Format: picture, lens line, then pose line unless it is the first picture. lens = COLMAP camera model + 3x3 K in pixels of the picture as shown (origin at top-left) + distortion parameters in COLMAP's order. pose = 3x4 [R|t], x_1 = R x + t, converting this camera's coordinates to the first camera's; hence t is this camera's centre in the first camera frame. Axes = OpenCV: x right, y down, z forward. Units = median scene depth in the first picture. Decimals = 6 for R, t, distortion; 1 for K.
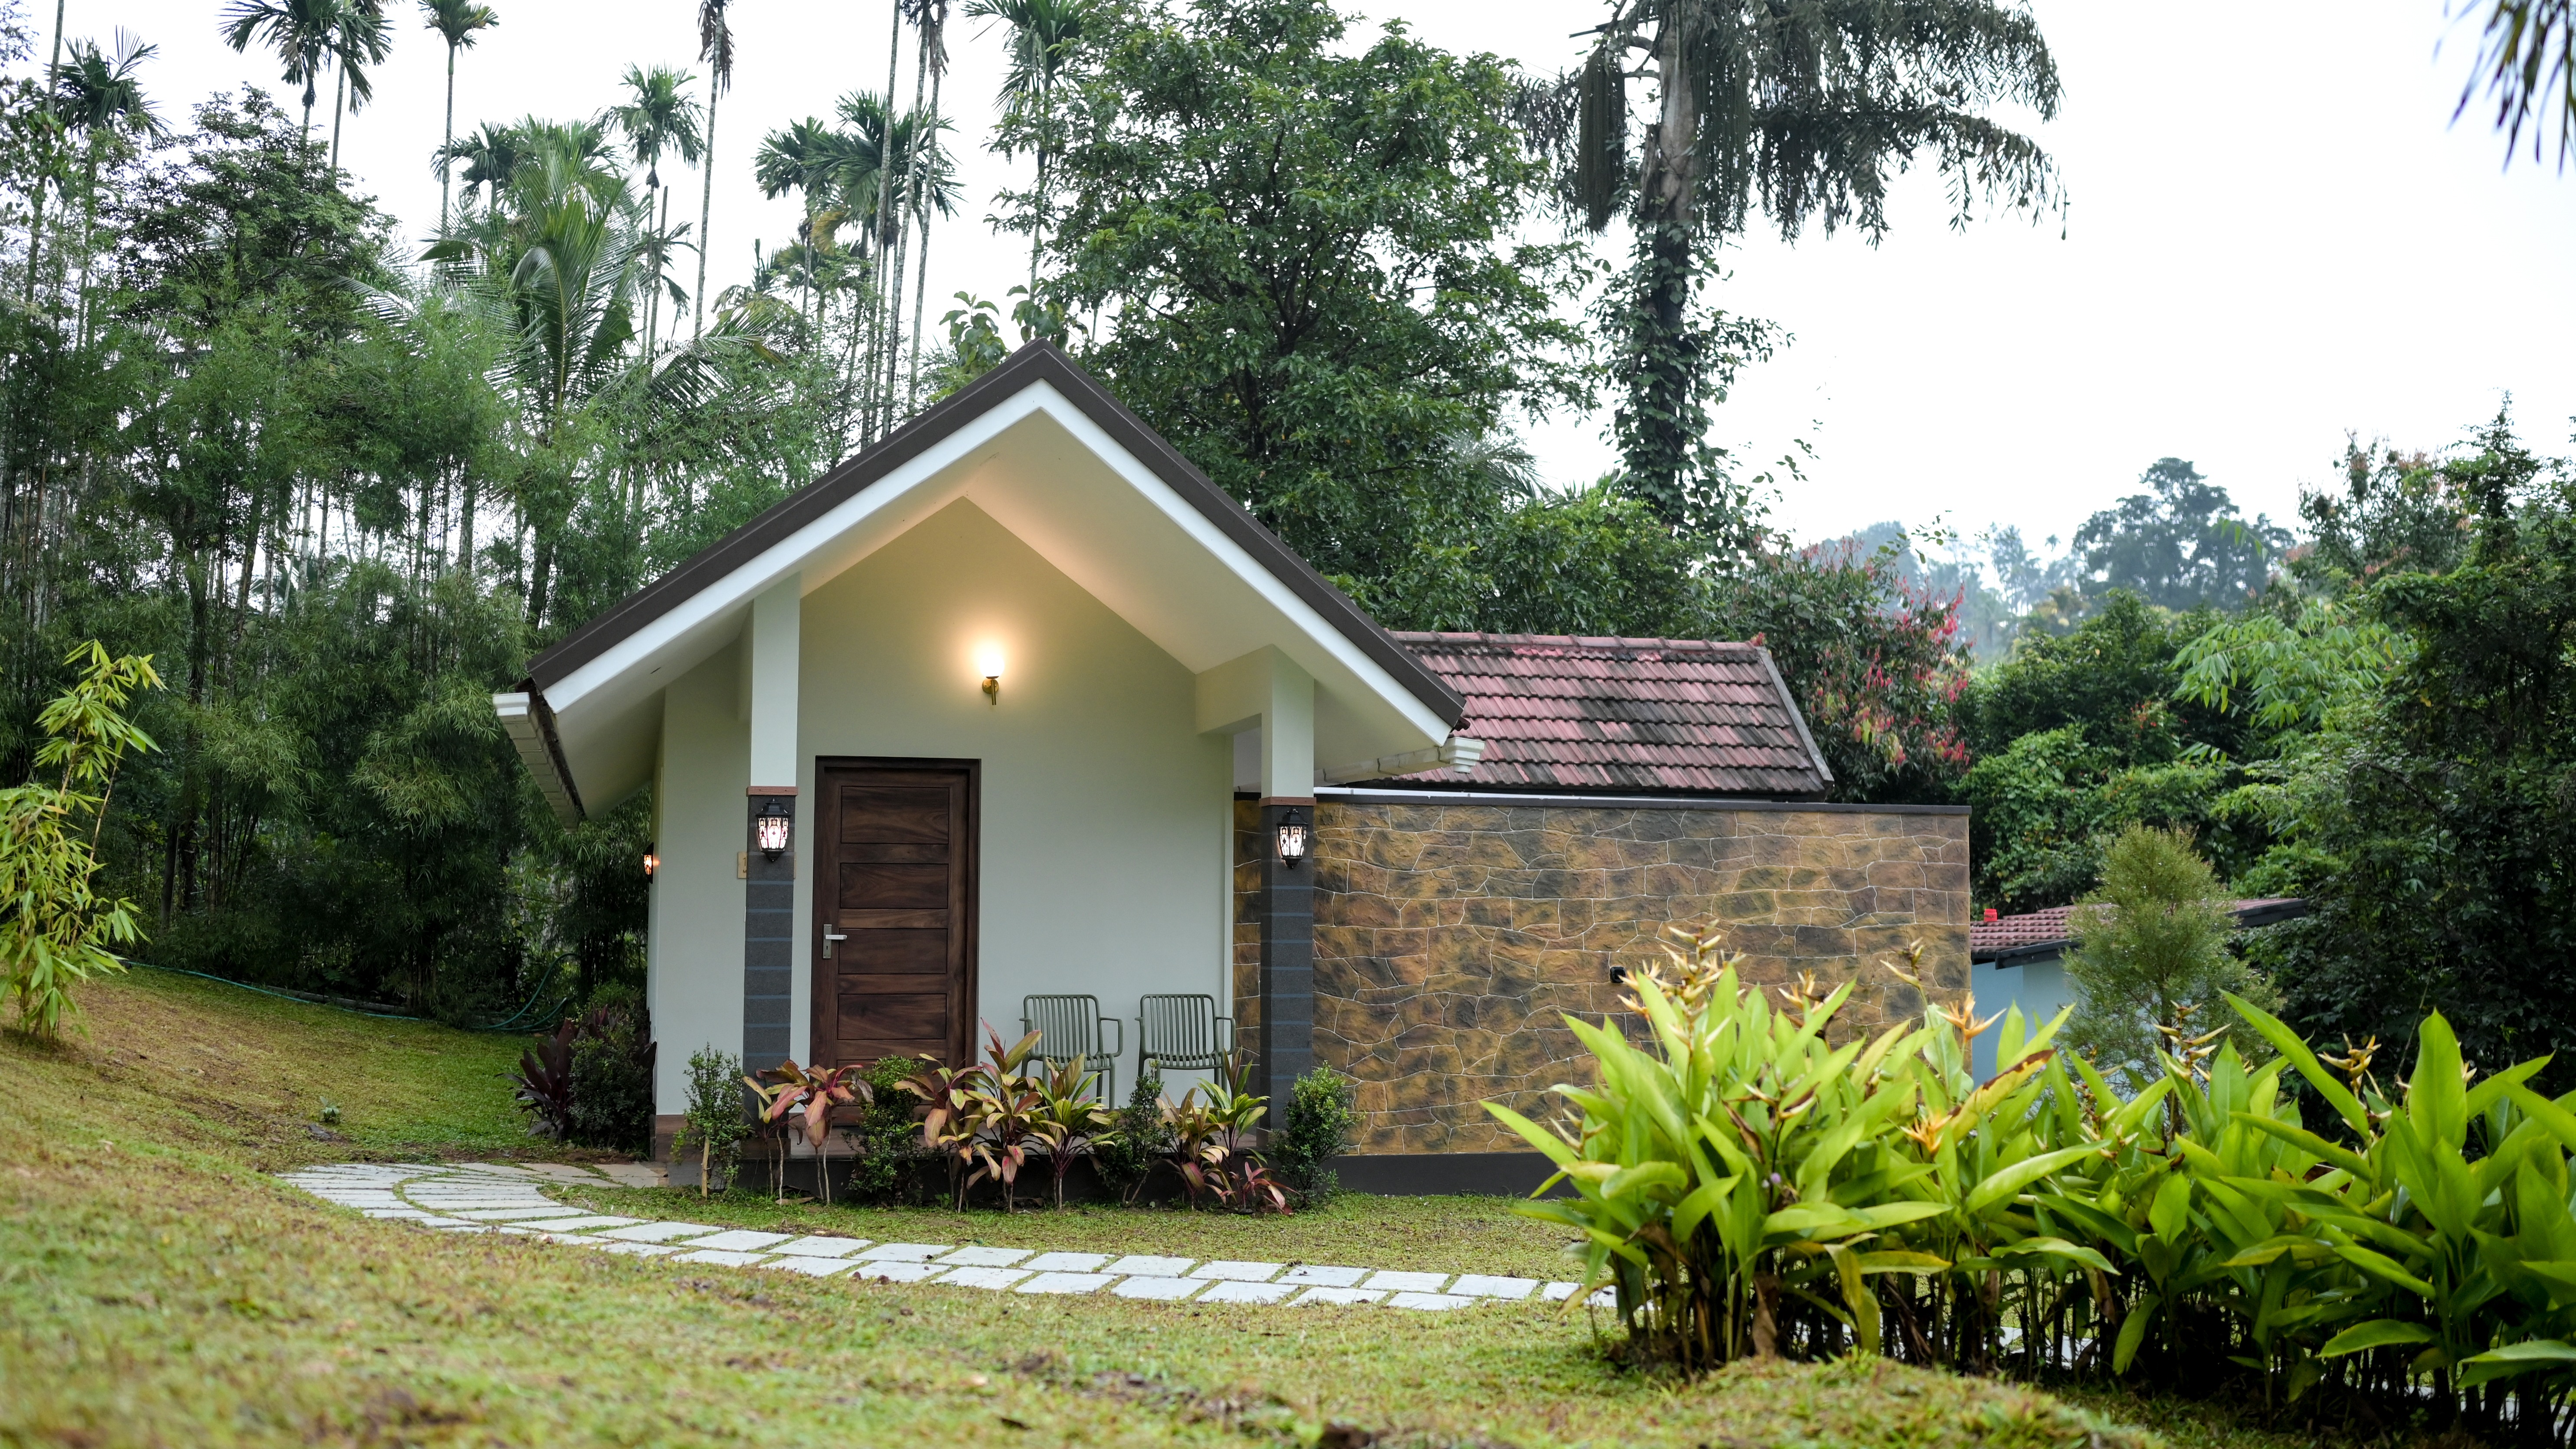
lens RADIAL K [[2474.8, 0, 1293.7], [0, 2474.8, 728.1], [0, 0, 1]] dist [0.006544, 0.000000]
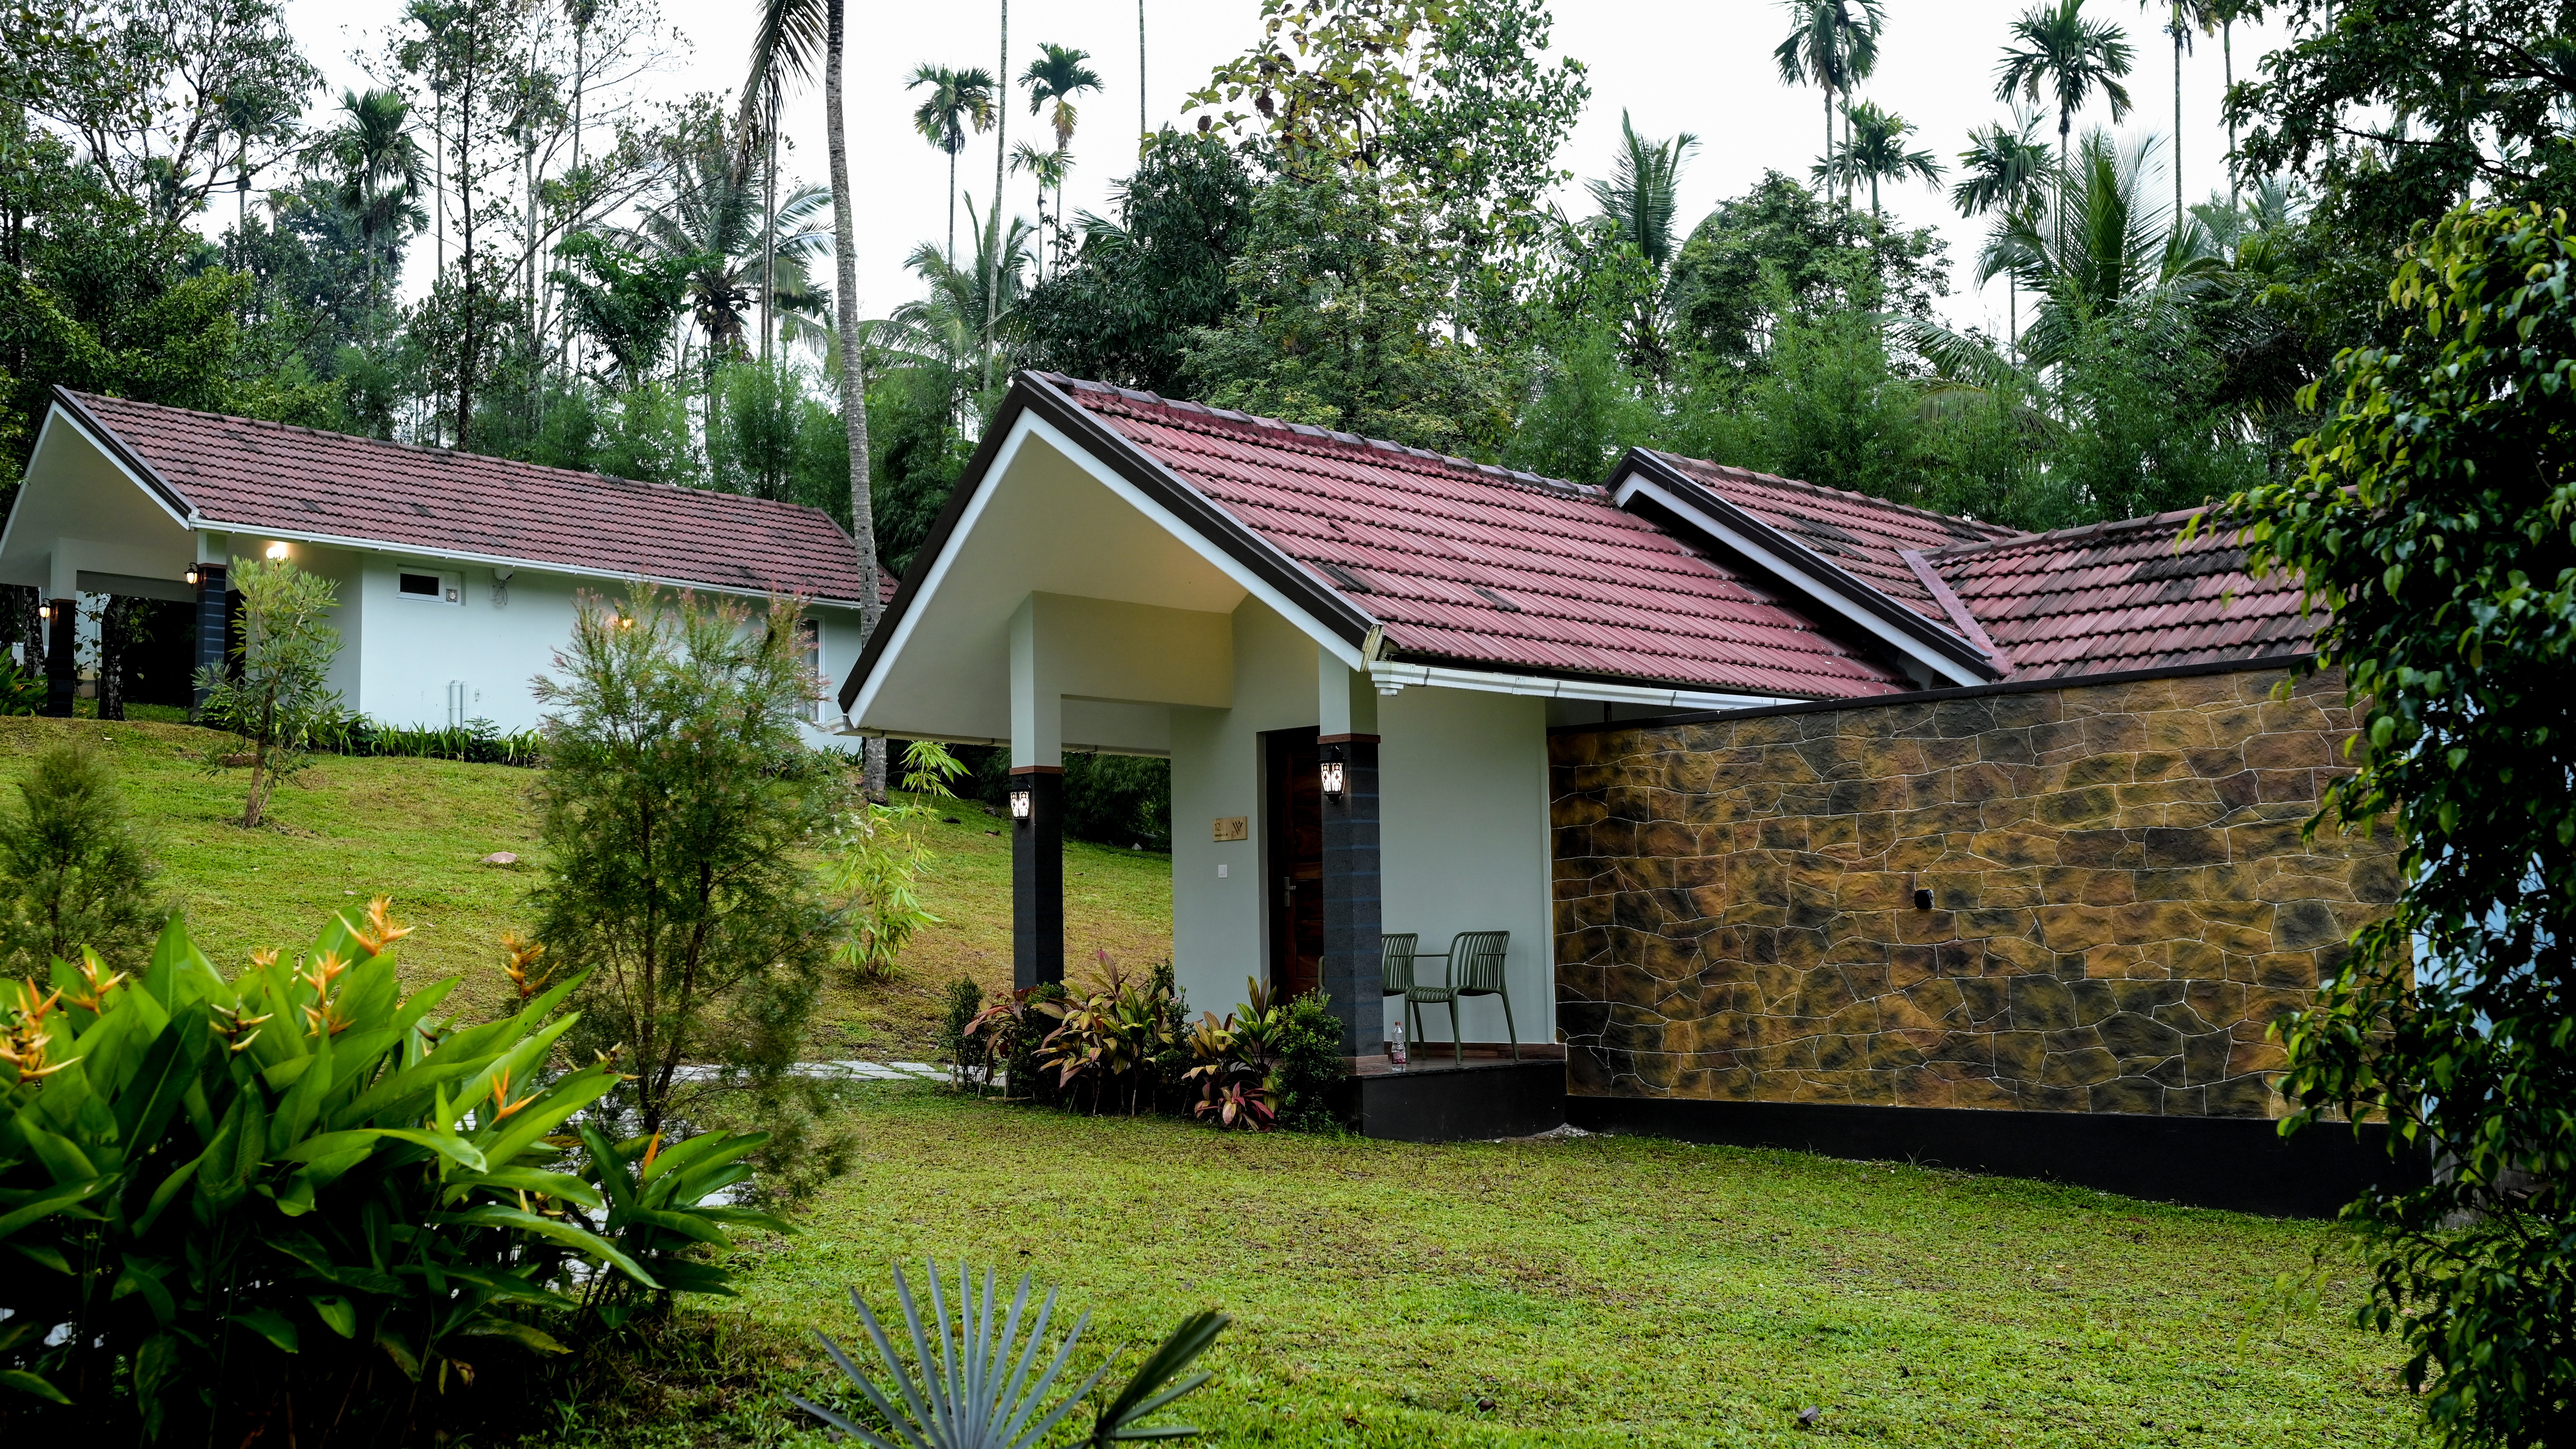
lens RADIAL K [[2474.9, 0, 1293.8], [0, 2474.9, 730.5], [0, 0, 1]] dist [0.006544, 0.000000]
pose [[0.504646, -0.093058, -0.858296, 0.761352], [0.088764, 0.994498, -0.055636, 0.071417], [0.858751, -0.048109, 0.510129, 0.395068]]
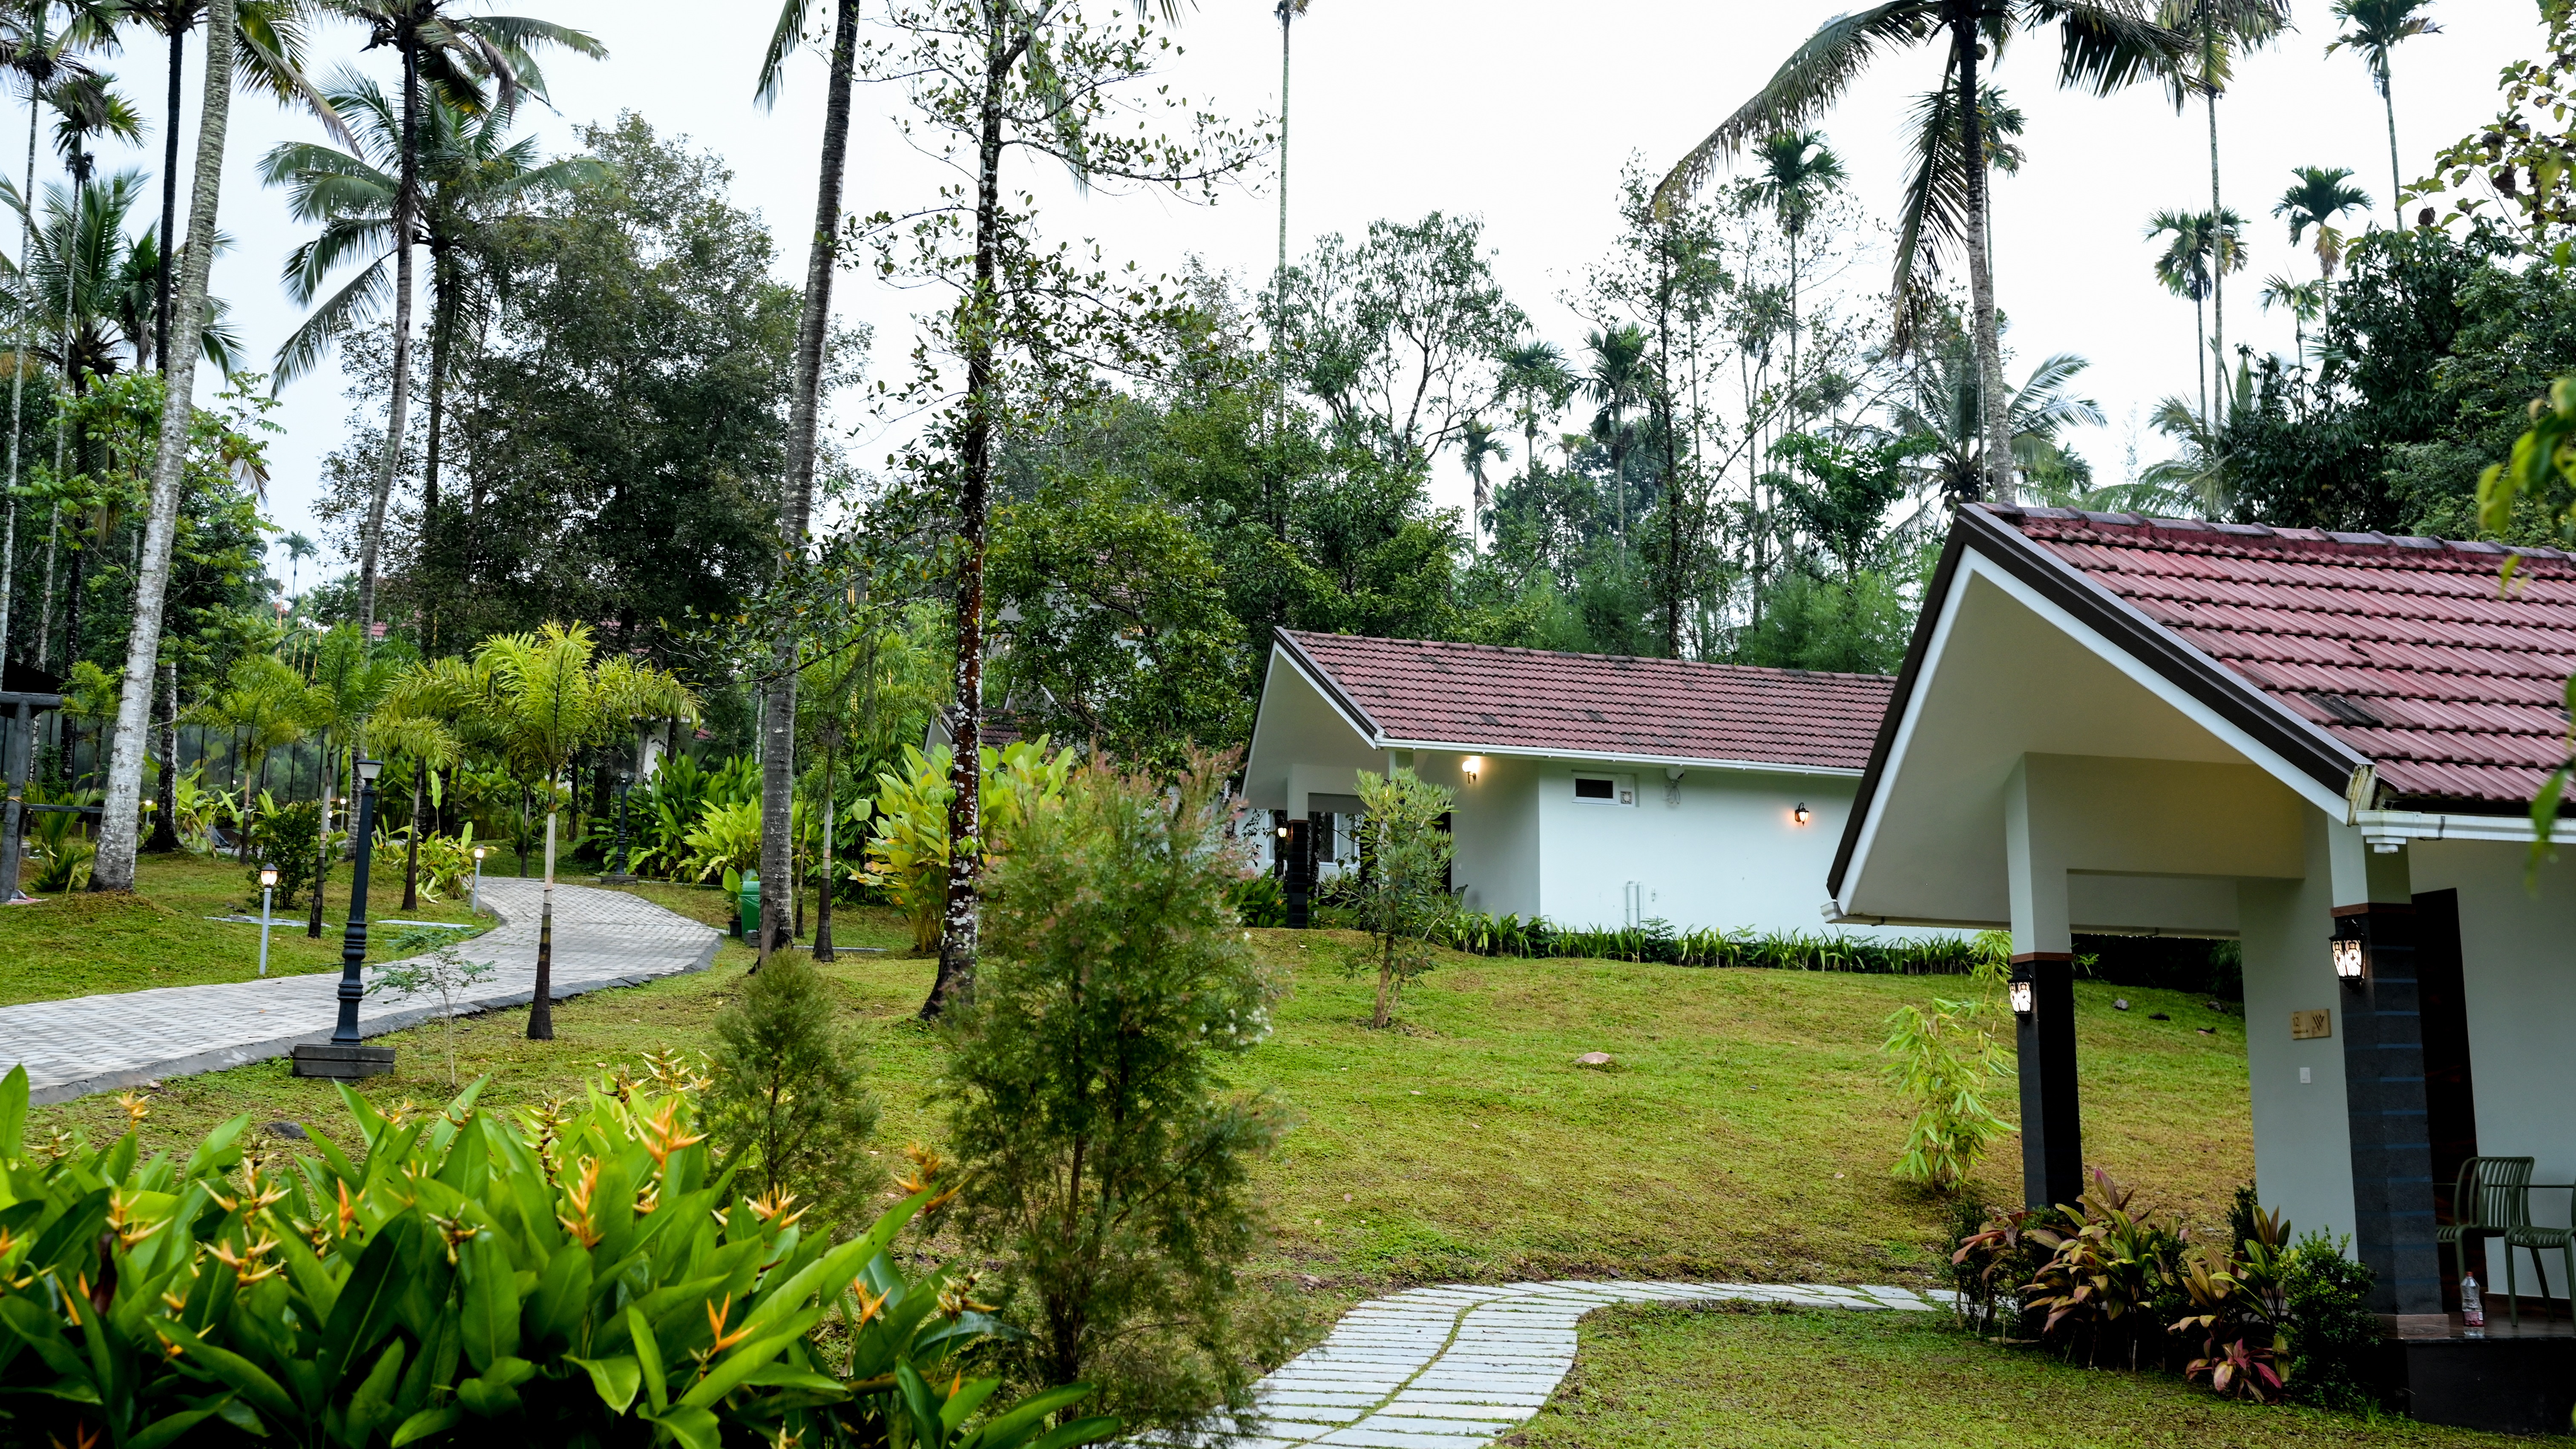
lens RADIAL K [[2474.9, 0, 1283.5], [0, 2474.9, 712.5], [0, 0, 1]] dist [0.006544, 0.000000]
pose [[-0.011742, -0.186308, -0.982421, 0.721860], [0.073146, 0.979697, -0.186666, 0.081666], [0.997252, -0.074052, 0.002124, 0.561370]]
